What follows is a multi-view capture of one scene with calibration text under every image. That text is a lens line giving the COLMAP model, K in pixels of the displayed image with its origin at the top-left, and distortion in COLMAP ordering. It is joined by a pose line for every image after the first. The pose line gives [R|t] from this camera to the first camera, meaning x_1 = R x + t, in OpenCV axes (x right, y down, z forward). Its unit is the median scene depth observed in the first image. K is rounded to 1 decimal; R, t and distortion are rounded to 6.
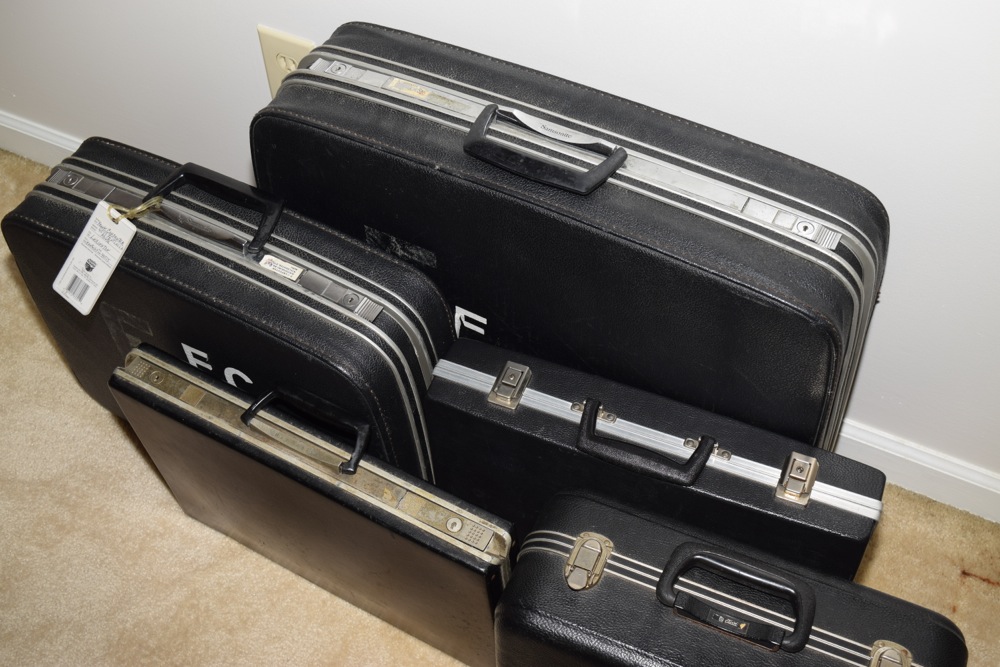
lens RADIAL K [[1198.5, 0, 500.0], [0, 1198.5, 333.5], [0, 0, 1]] dist [-0.055824, -0.010540]
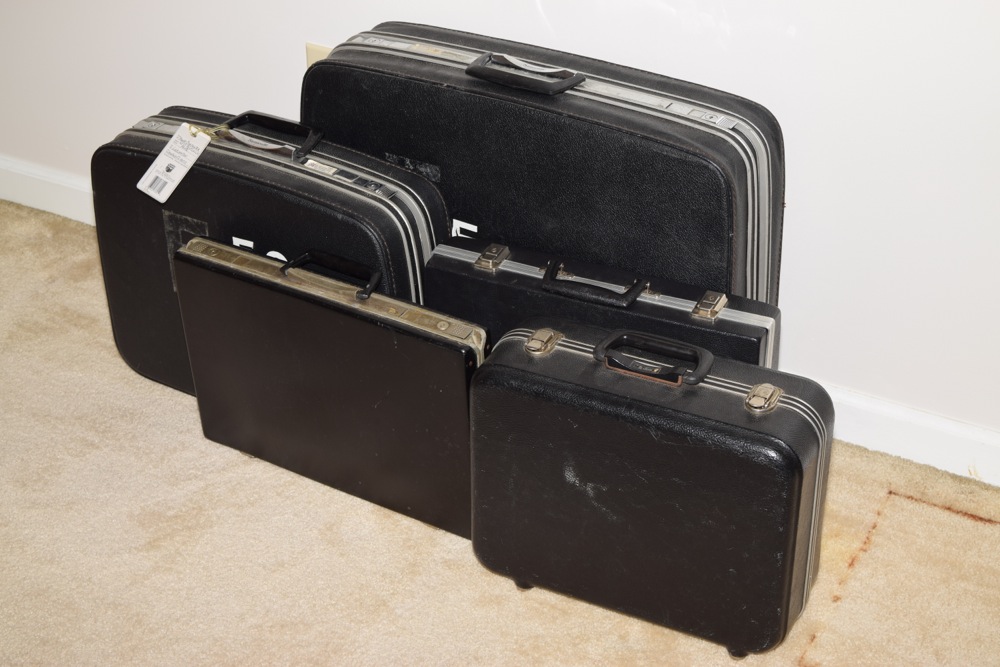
lens RADIAL K [[1754.4, 0, 500.0], [0, 1754.4, 333.5], [0, 0, 1]] dist [0.003076, -0.071635]
pose [[0.998867, 0.039791, -0.026097, 0.070944], [-0.046242, 0.941075, -0.335022, 0.771990], [0.011228, 0.335849, 0.941849, -0.759110]]
